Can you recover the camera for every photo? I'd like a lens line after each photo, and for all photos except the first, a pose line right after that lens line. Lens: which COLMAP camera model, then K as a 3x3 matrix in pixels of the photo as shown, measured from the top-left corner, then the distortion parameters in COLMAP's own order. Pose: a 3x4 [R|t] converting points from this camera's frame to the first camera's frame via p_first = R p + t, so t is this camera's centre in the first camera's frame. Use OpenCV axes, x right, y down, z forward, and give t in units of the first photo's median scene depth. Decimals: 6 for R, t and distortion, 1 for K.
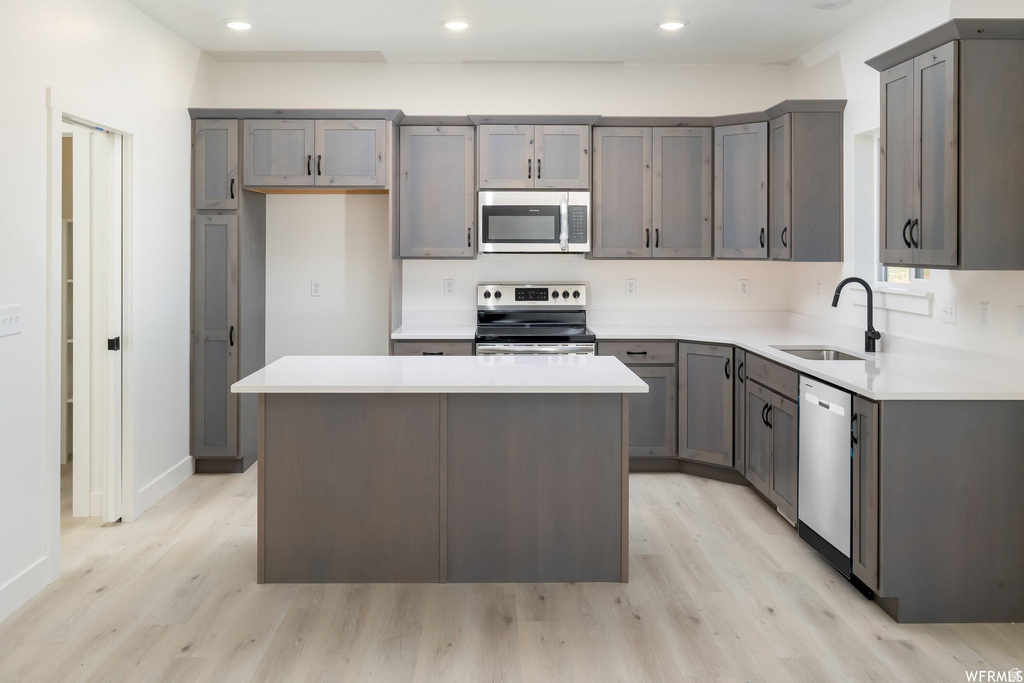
lens RADIAL K [[904.2, 0, 474.6], [0, 904.2, 249.9], [0, 0, 1]] dist [0.004687, 0.001274]
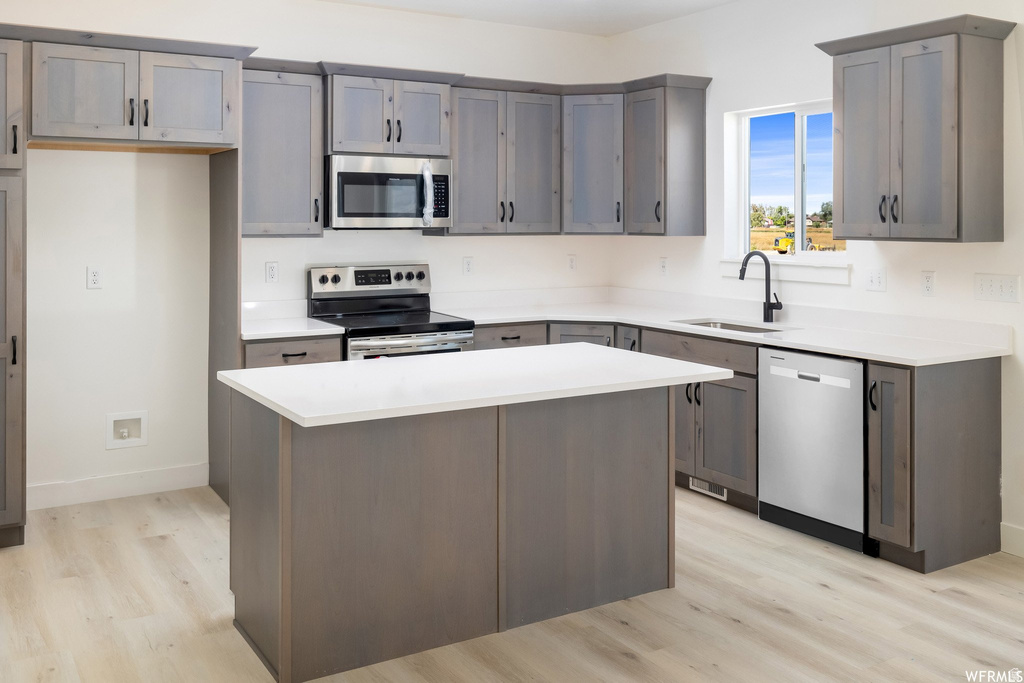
lens RADIAL K [[972.7, 0, 513.6], [0, 972.7, 219.6], [0, 0, 1]] dist [0.005605, 0.000829]
pose [[0.857658, -0.000822, 0.514220, -0.322697], [0.002757, 0.999992, -0.002999, -0.002339], [-0.514213, 0.003989, 0.857653, 0.156621]]
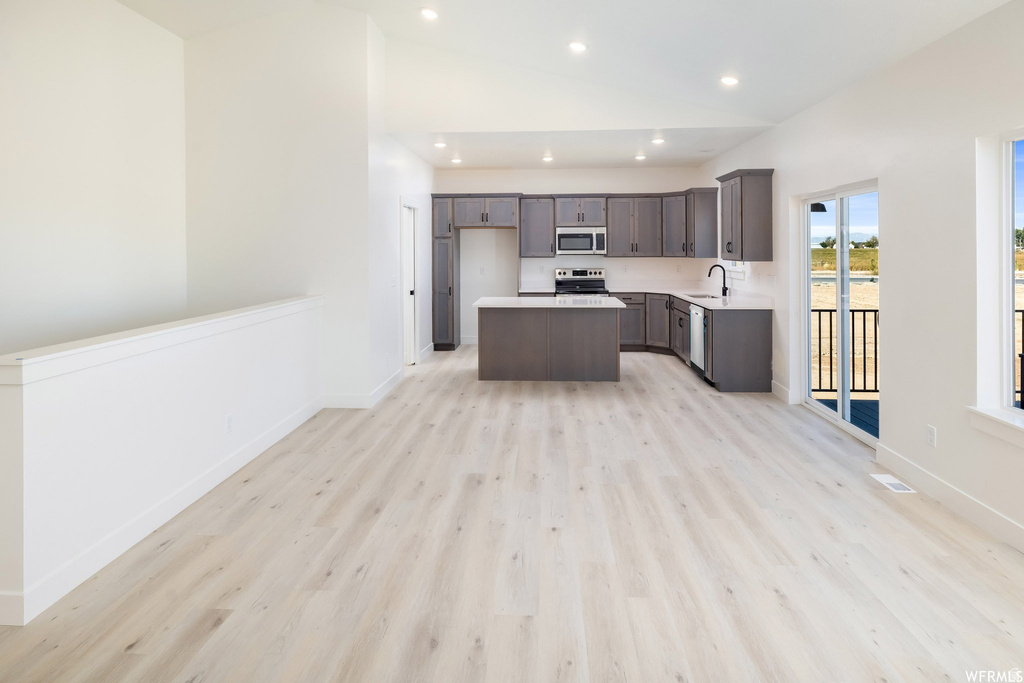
lens RADIAL K [[568.3, 0, 494.3], [0, 568.3, 249.1], [0, 0, 1]] dist [-0.000076, -0.000238]
pose [[0.996989, -0.006889, -0.077232, -0.041600], [0.006791, 0.999976, -0.001532, -0.009920], [0.077241, 0.001003, 0.997012, -0.444181]]
